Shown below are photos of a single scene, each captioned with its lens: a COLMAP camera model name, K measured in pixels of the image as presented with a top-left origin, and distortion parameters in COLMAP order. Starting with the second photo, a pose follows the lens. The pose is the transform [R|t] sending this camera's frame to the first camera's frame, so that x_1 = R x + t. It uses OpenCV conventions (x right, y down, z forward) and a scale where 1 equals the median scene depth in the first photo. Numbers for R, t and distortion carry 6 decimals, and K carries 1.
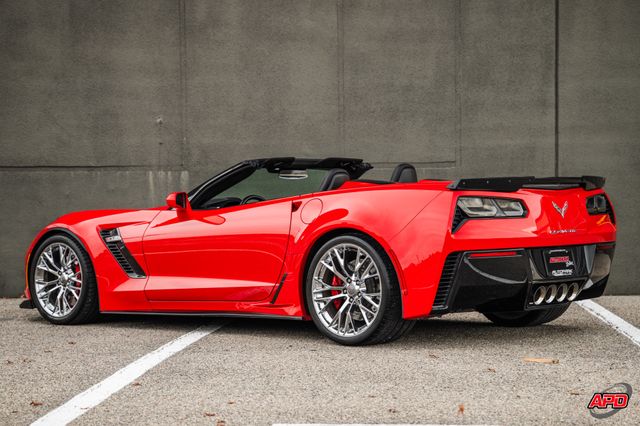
lens RADIAL K [[1309.9, 0, 346.9], [0, 1309.9, 230.0], [0, 0, 1]] dist [0.373540, 0.293430]
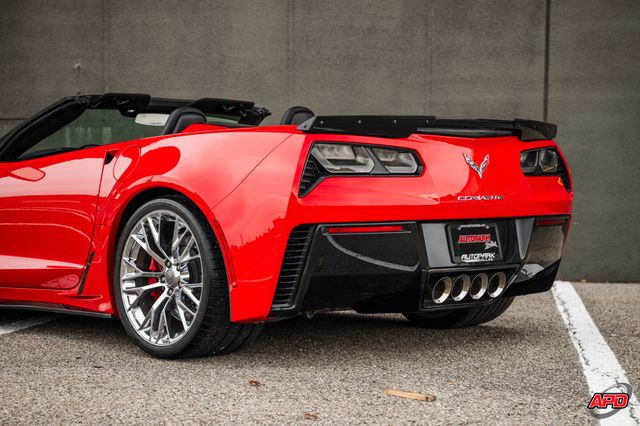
lens RADIAL K [[1218.9, 0, 340.2], [0, 1218.9, 227.1], [0, 0, 1]] dist [0.386024, 0.348508]
pose [[0.997962, 0.017630, -0.061330, 0.119231], [-0.016598, 0.999713, 0.017295, 0.005924], [0.061617, -0.016241, 0.997968, 0.326873]]
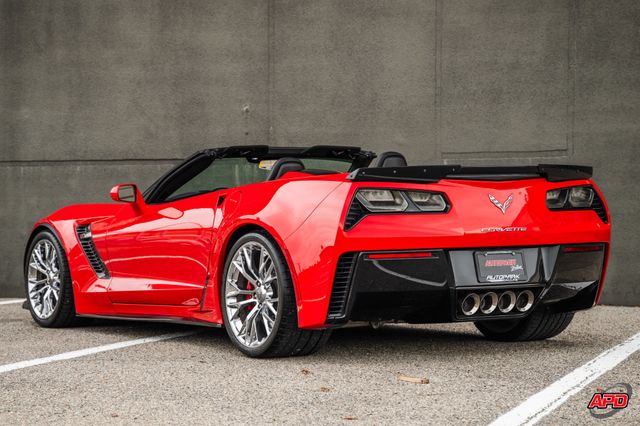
lens RADIAL K [[1438.9, 0, 348.9], [0, 1438.9, 226.6], [0, 0, 1]] dist [0.381966, 0.198084]
pose [[0.969371, 0.005724, -0.245536, 0.270783], [-0.006440, 0.999977, -0.002116, 0.001581], [0.245518, 0.003633, 0.969385, 0.068147]]
